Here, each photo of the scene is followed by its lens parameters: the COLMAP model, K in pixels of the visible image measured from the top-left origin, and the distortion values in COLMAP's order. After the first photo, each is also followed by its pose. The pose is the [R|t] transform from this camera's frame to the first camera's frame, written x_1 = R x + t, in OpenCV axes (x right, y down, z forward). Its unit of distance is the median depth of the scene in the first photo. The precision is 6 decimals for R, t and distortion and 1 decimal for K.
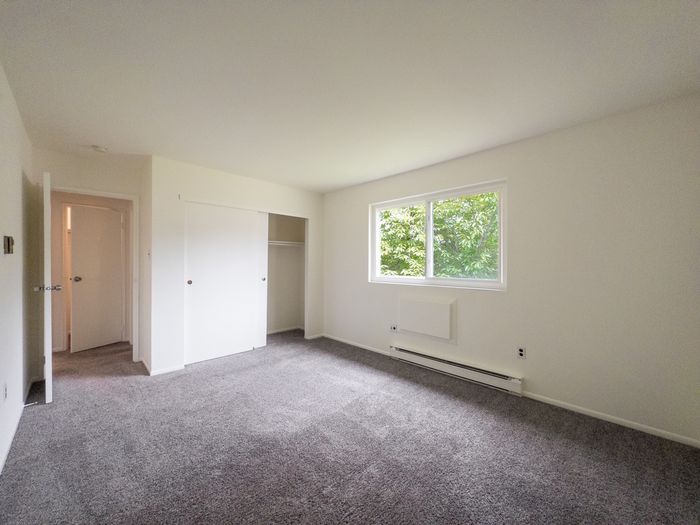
lens RADIAL K [[278.2, 0, 347.0], [0, 278.2, 265.5], [0, 0, 1]] dist [-0.000207, 0.000461]
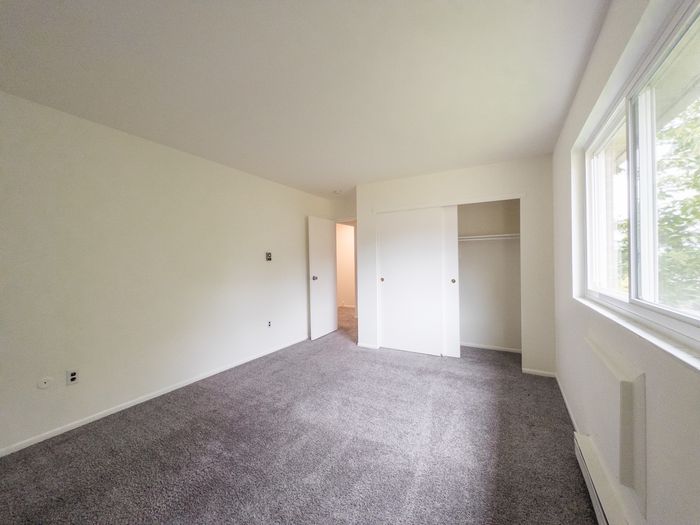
lens RADIAL K [[278.2, 0, 349.4], [0, 278.2, 261.0], [0, 0, 1]] dist [-0.000207, 0.000461]
pose [[0.272991, -0.012732, -0.961932, 0.525337], [0.002667, 0.999919, -0.012478, -0.003672], [0.962013, 0.000841, 0.273003, 0.503145]]
